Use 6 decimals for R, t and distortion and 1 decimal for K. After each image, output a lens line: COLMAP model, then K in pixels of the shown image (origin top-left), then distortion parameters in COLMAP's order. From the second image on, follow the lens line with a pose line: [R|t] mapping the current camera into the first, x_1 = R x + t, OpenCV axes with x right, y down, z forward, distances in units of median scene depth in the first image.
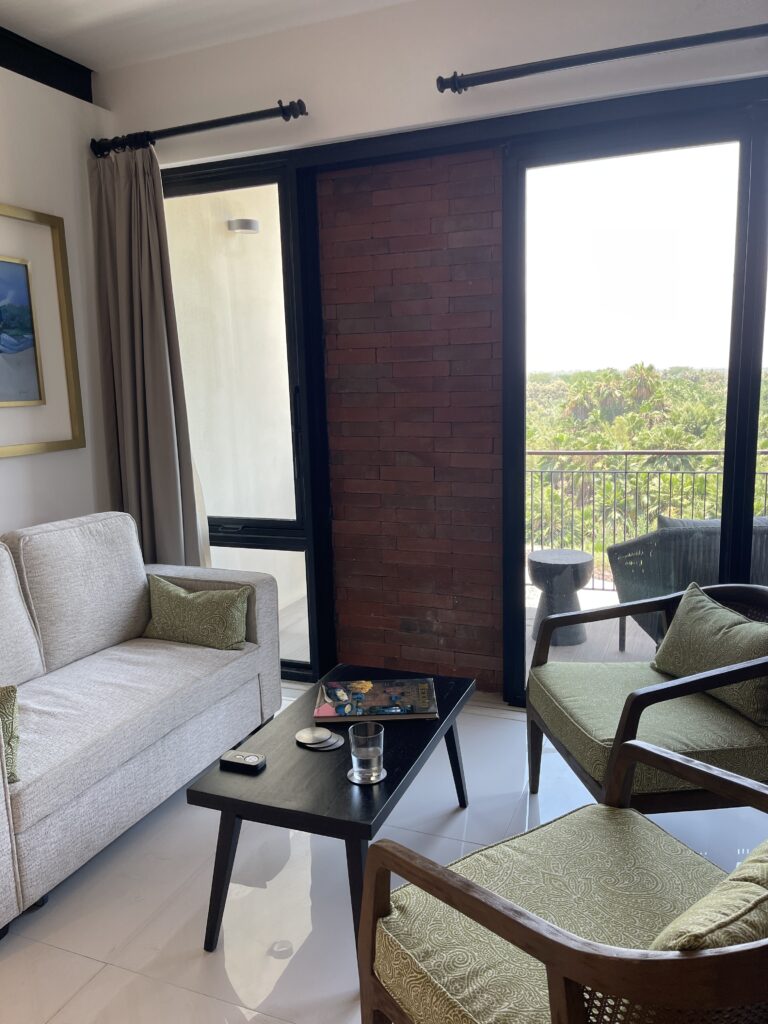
lens RADIAL K [[791.5, 0, 389.7], [0, 791.5, 508.9], [0, 0, 1]] dist [0.057716, -0.027162]
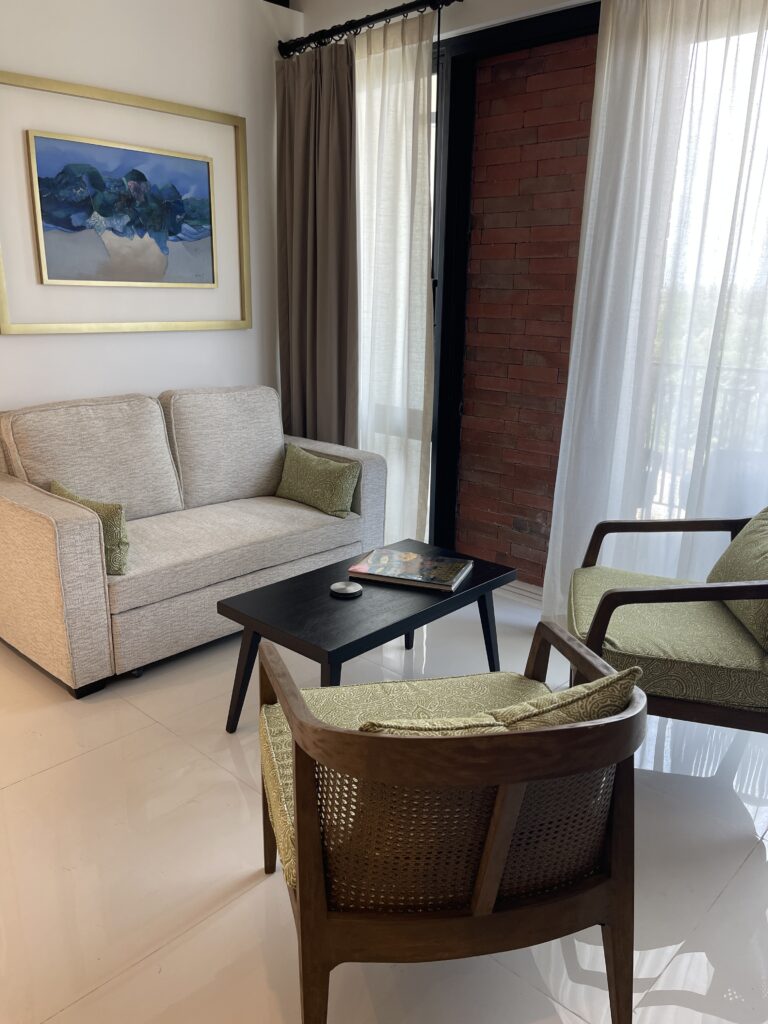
lens RADIAL K [[791.5, 0, 385.8], [0, 791.5, 508.0], [0, 0, 1]] dist [0.057716, -0.027162]
pose [[0.923960, 0.136933, -0.357137, 0.259965], [-0.100915, 0.987908, 0.117702, 0.026537], [0.368936, -0.072712, 0.926606, -0.011135]]
